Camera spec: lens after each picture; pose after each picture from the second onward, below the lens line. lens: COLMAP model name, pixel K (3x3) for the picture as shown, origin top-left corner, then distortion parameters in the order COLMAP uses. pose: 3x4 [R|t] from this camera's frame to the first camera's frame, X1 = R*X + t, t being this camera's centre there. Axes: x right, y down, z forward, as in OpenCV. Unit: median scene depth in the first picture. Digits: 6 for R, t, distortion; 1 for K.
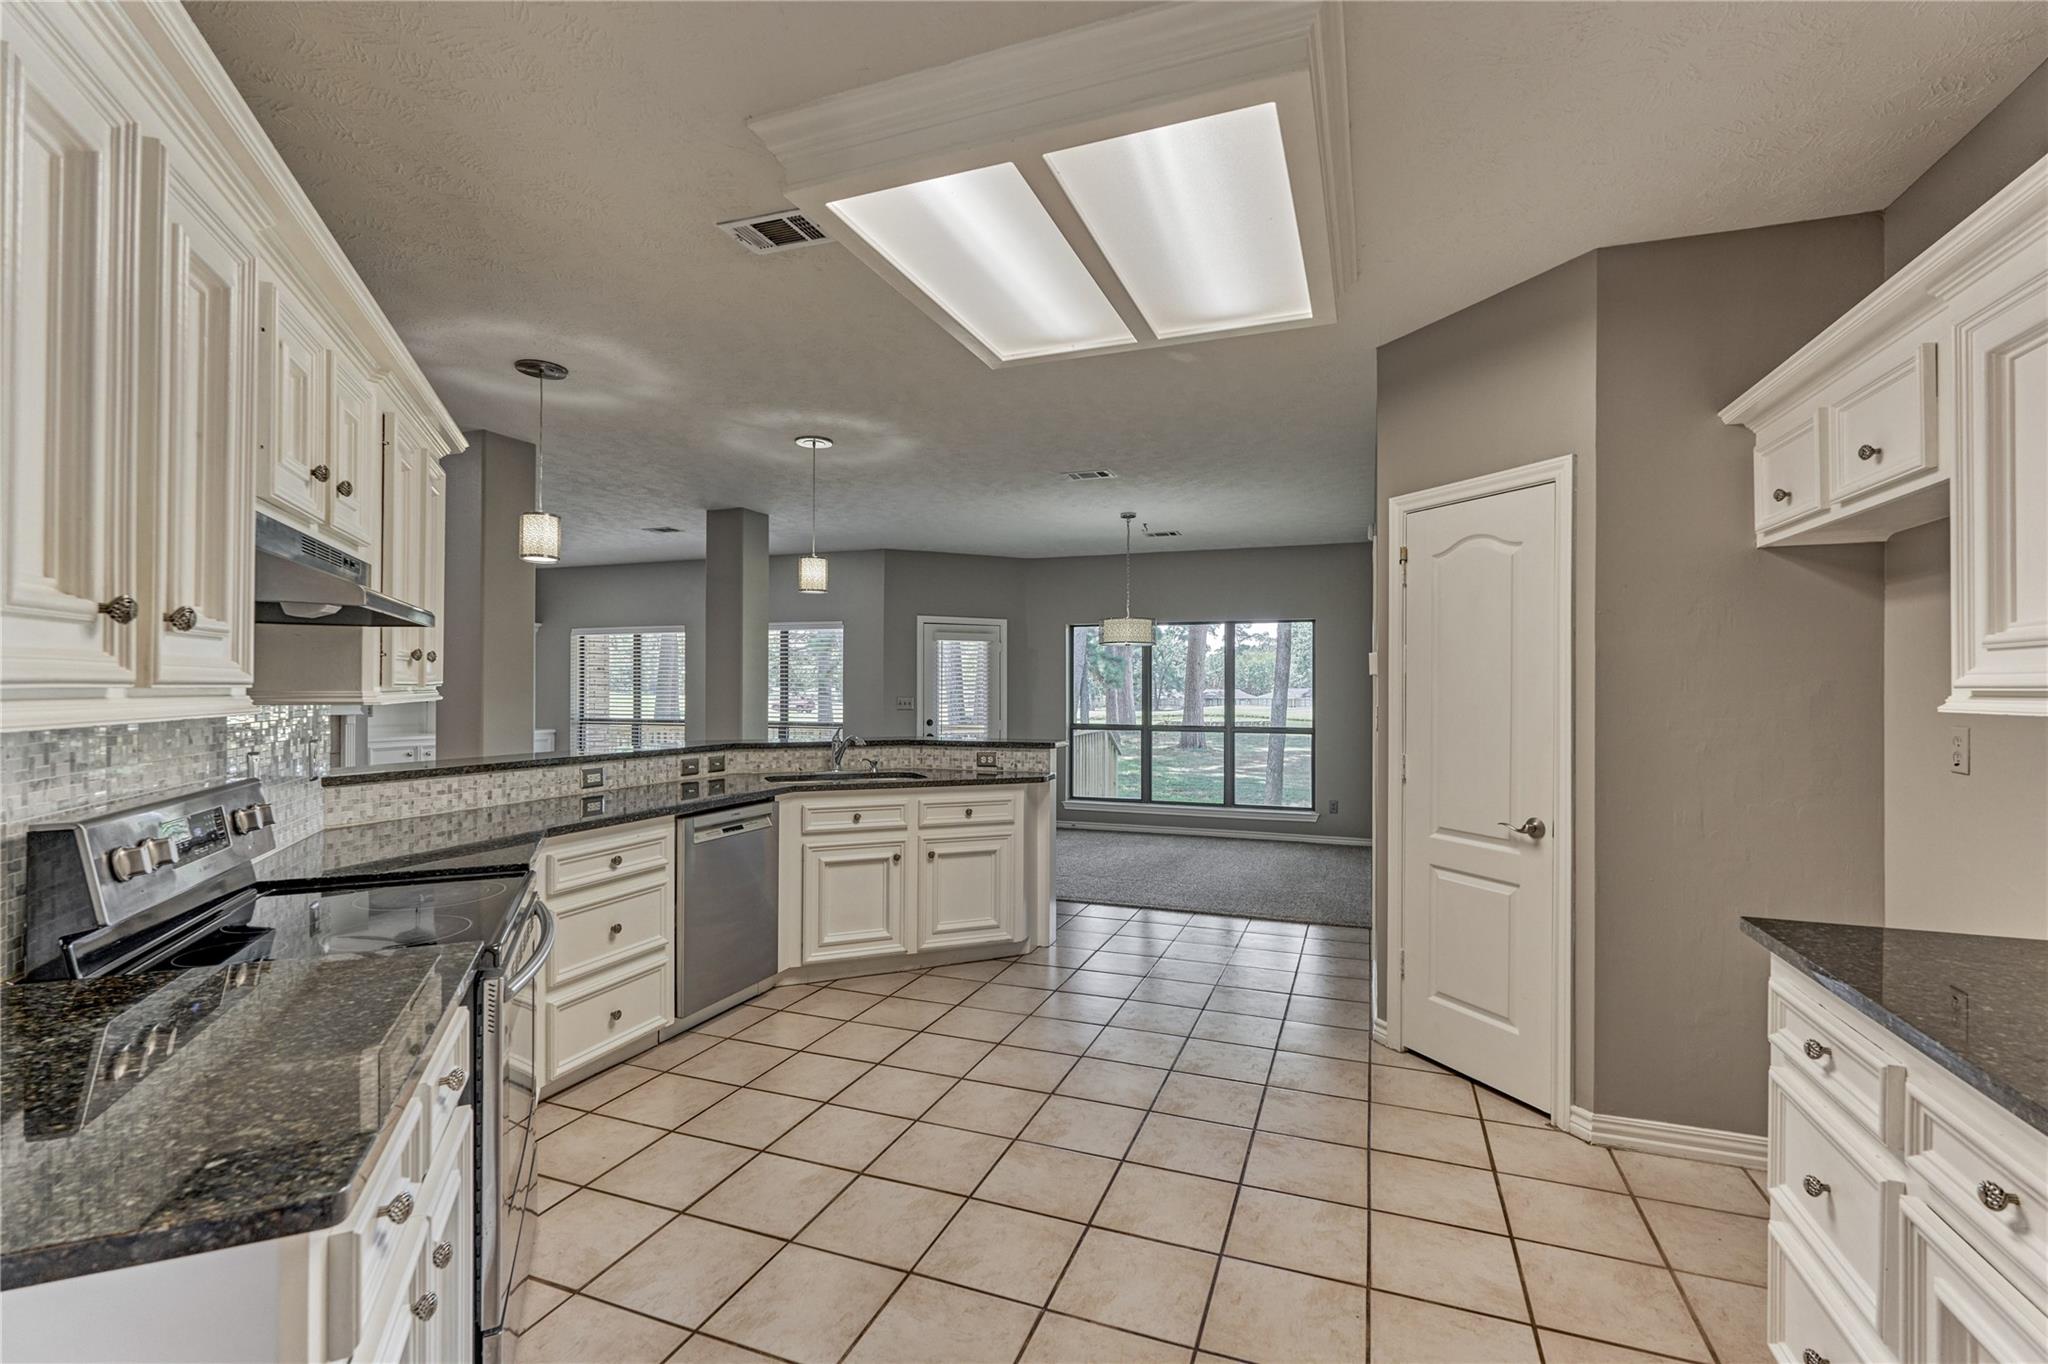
lens RADIAL K [[909.1, 0, 1022.9], [0, 909.1, 684.1], [0, 0, 1]] dist [-0.001312, 0.000713]
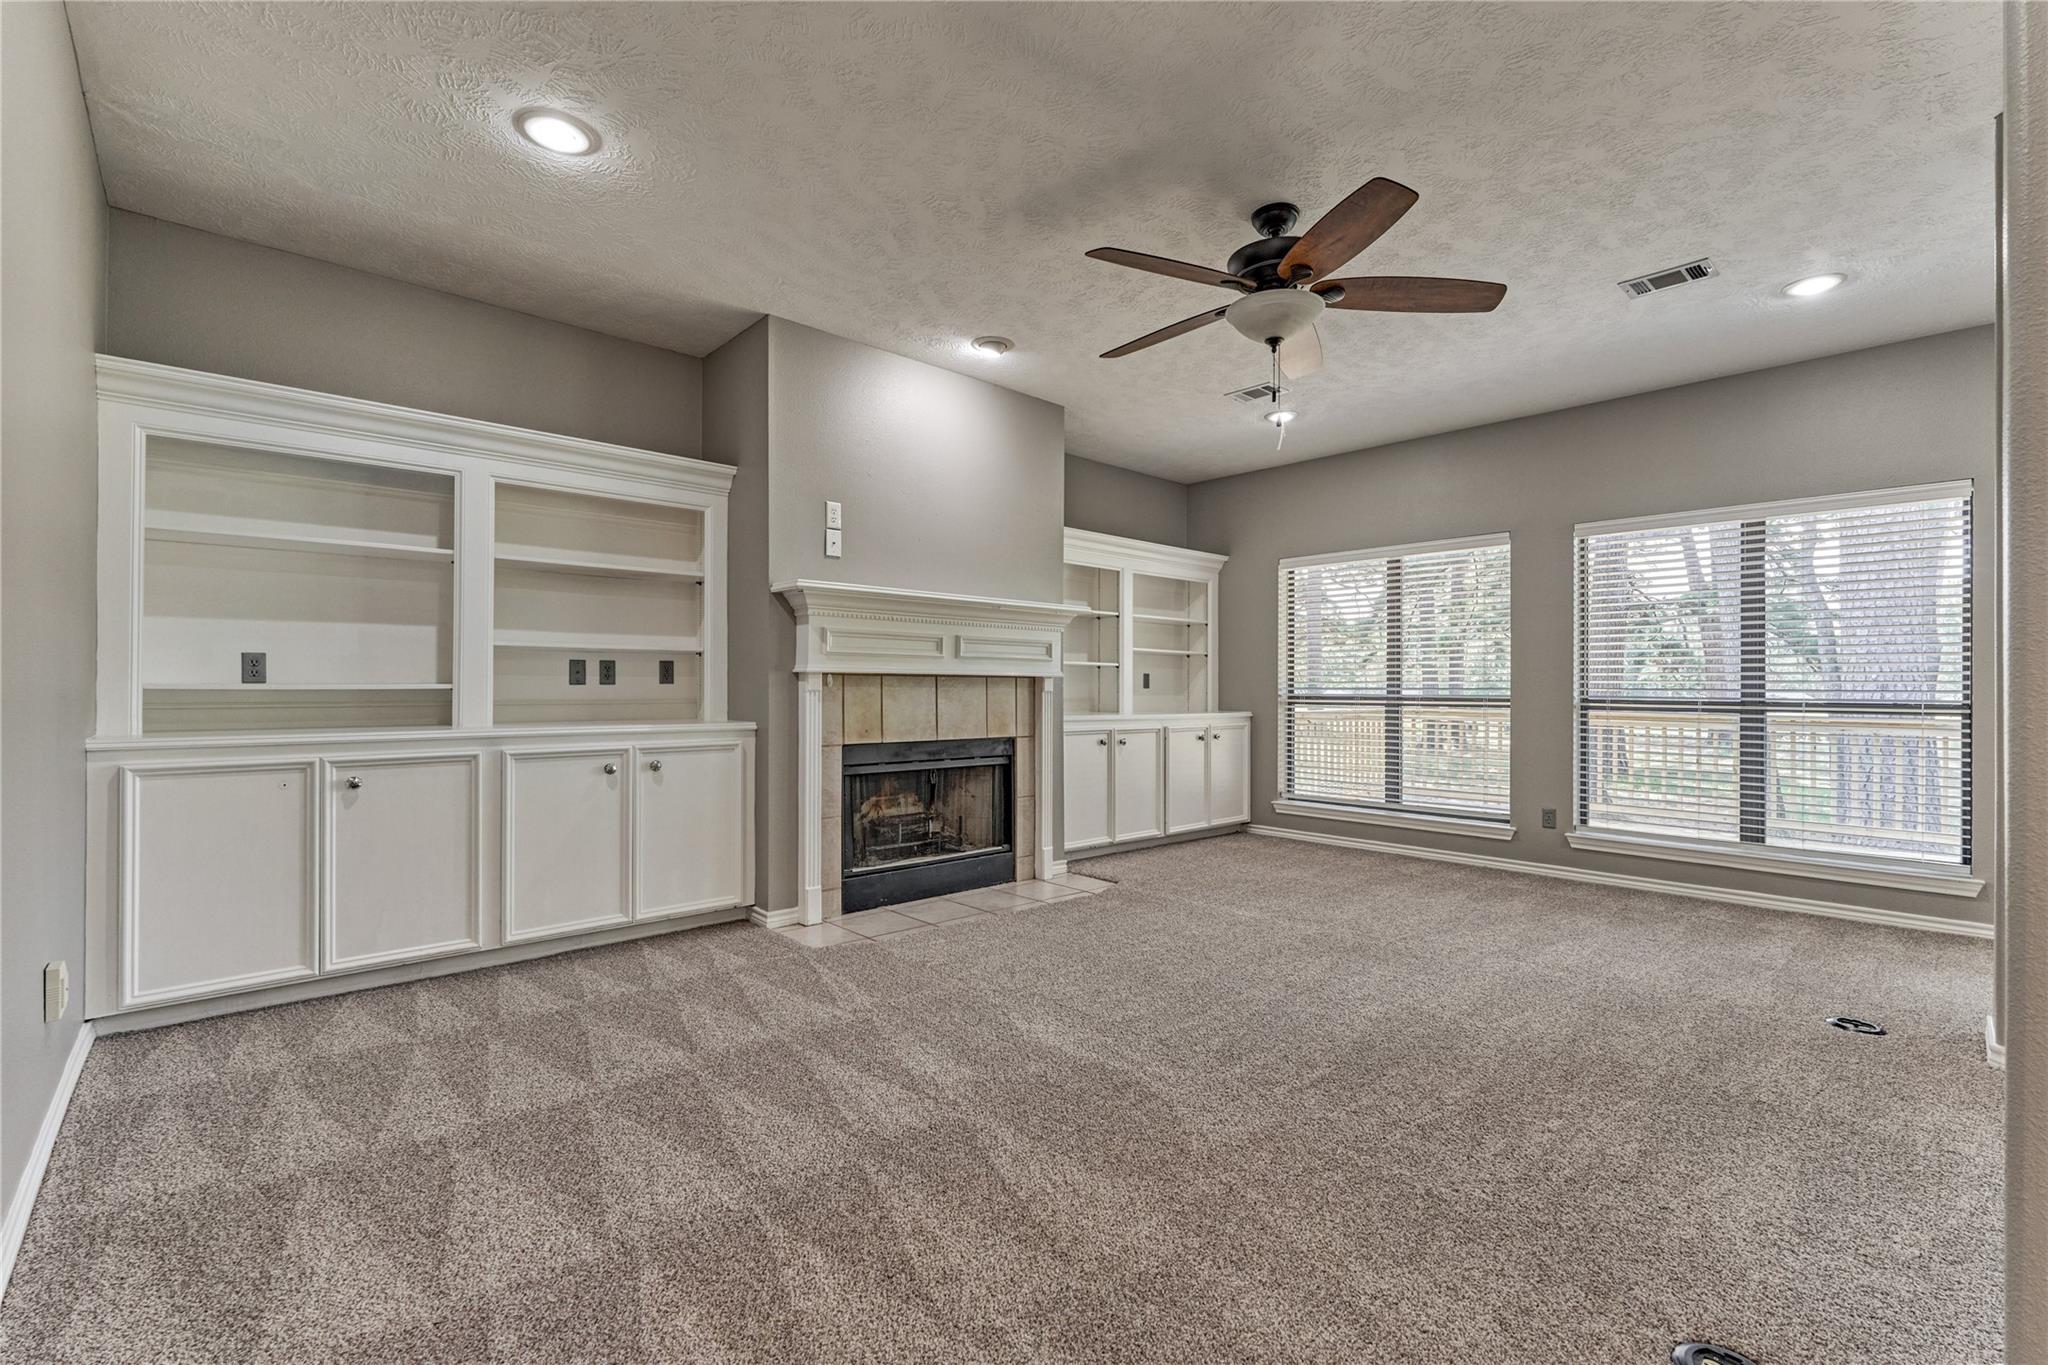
lens RADIAL K [[909.1, 0, 1037.7], [0, 909.1, 683.7], [0, 0, 1]] dist [-0.001312, 0.000713]
pose [[0.897279, -0.000164, -0.441465, -0.416573], [-0.000869, 0.999997, -0.002136, 0.034942], [0.441464, 0.002300, 0.897276, 0.381578]]
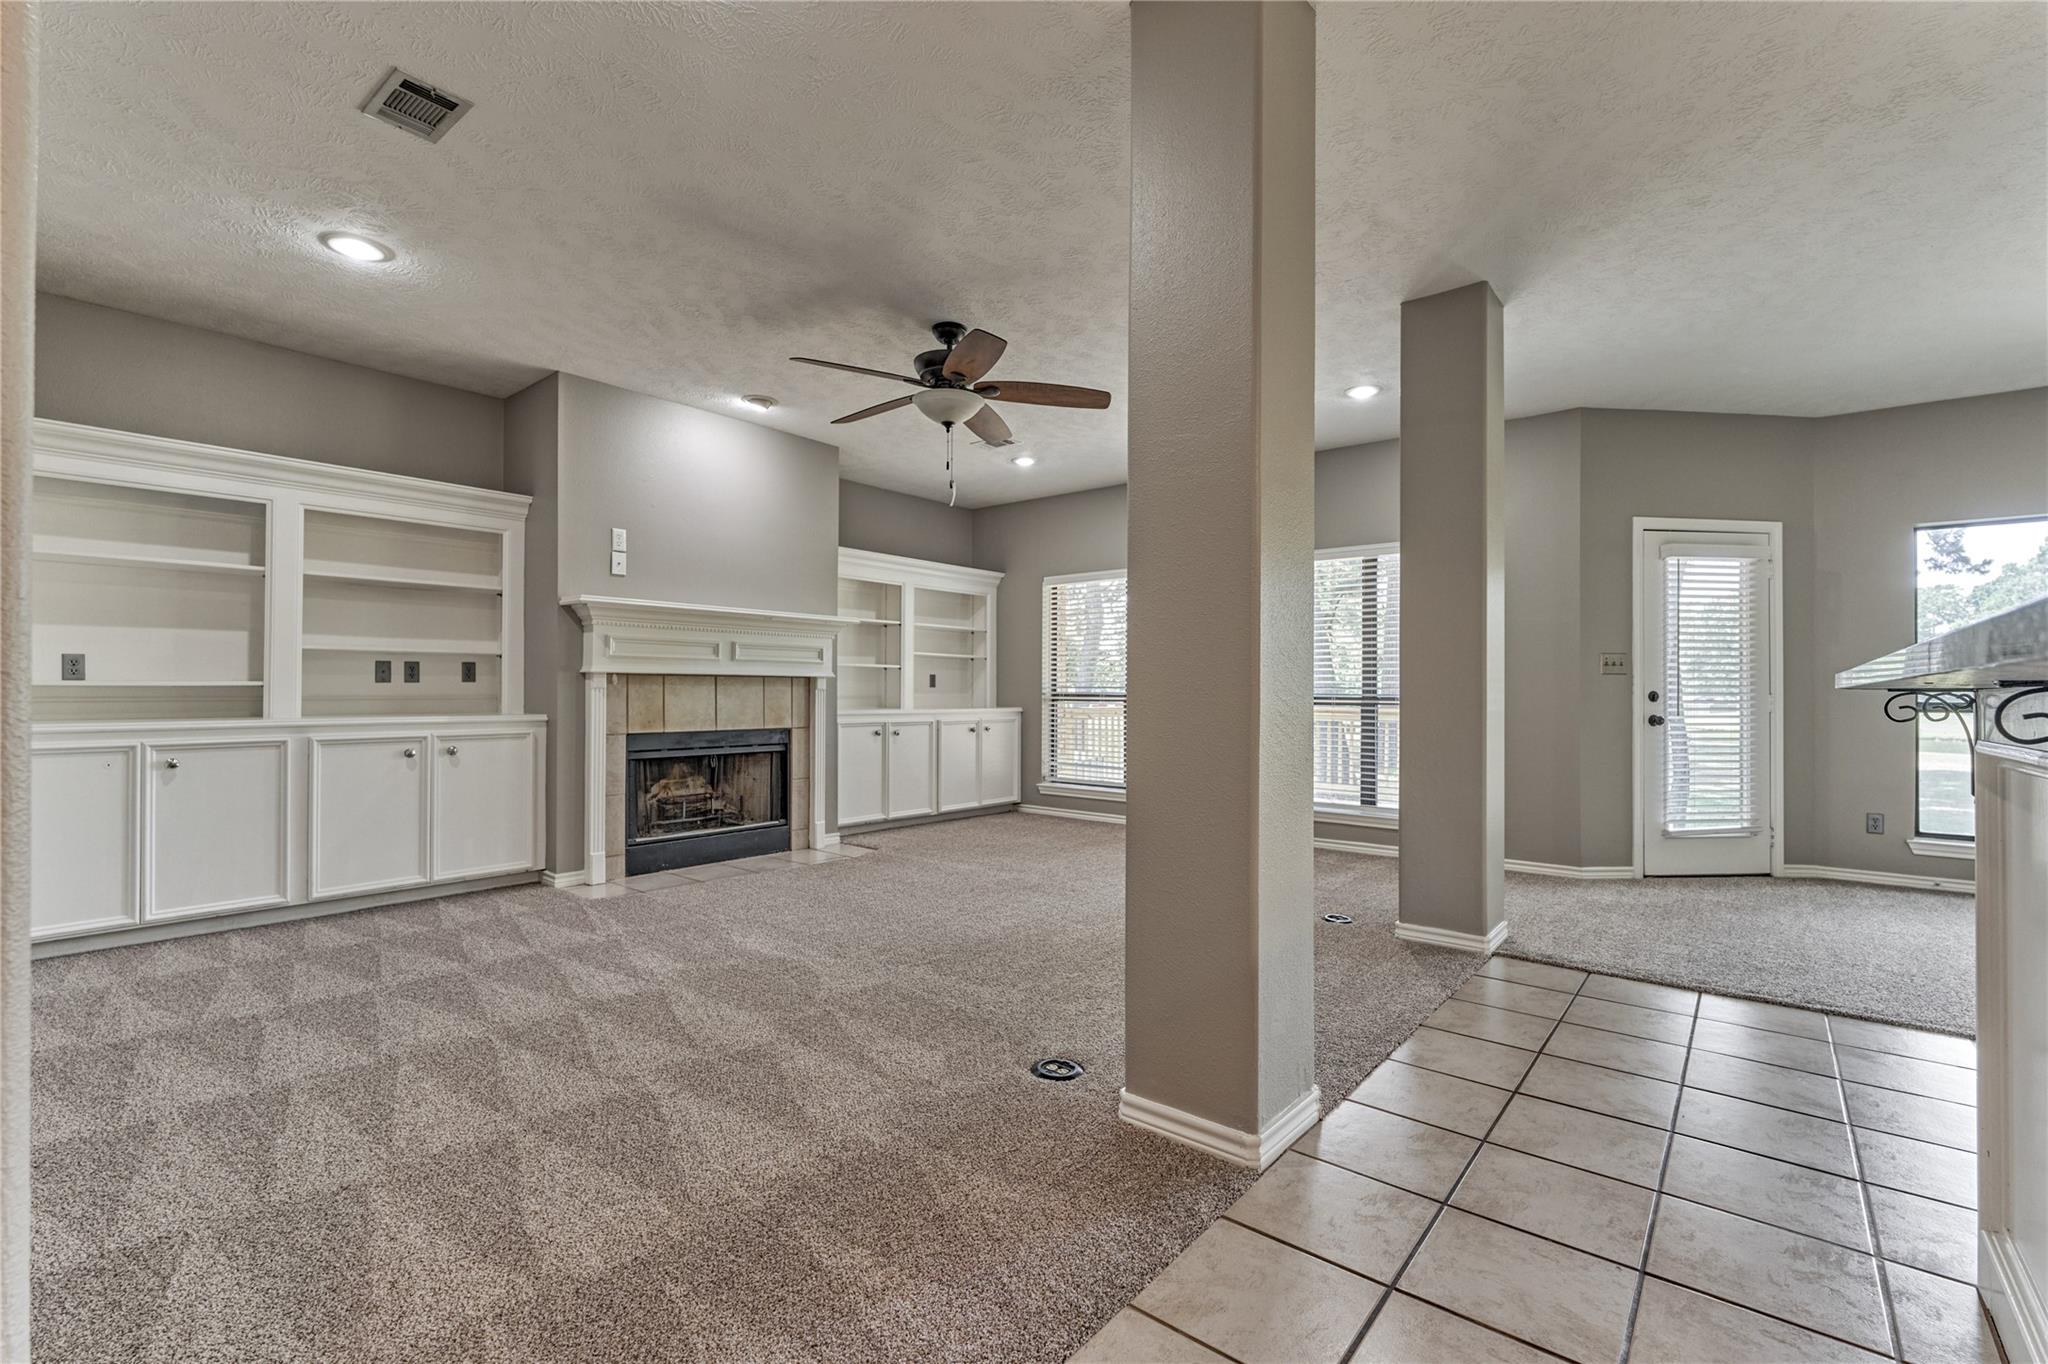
lens RADIAL K [[909.1, 0, 1036.7], [0, 909.1, 682.0], [0, 0, 1]] dist [-0.001312, 0.000713]
pose [[0.948248, -0.000304, -0.317531, -0.295817], [-0.001546, 0.999983, -0.005572, 0.036716], [0.317527, 0.005775, 0.948232, 0.308129]]
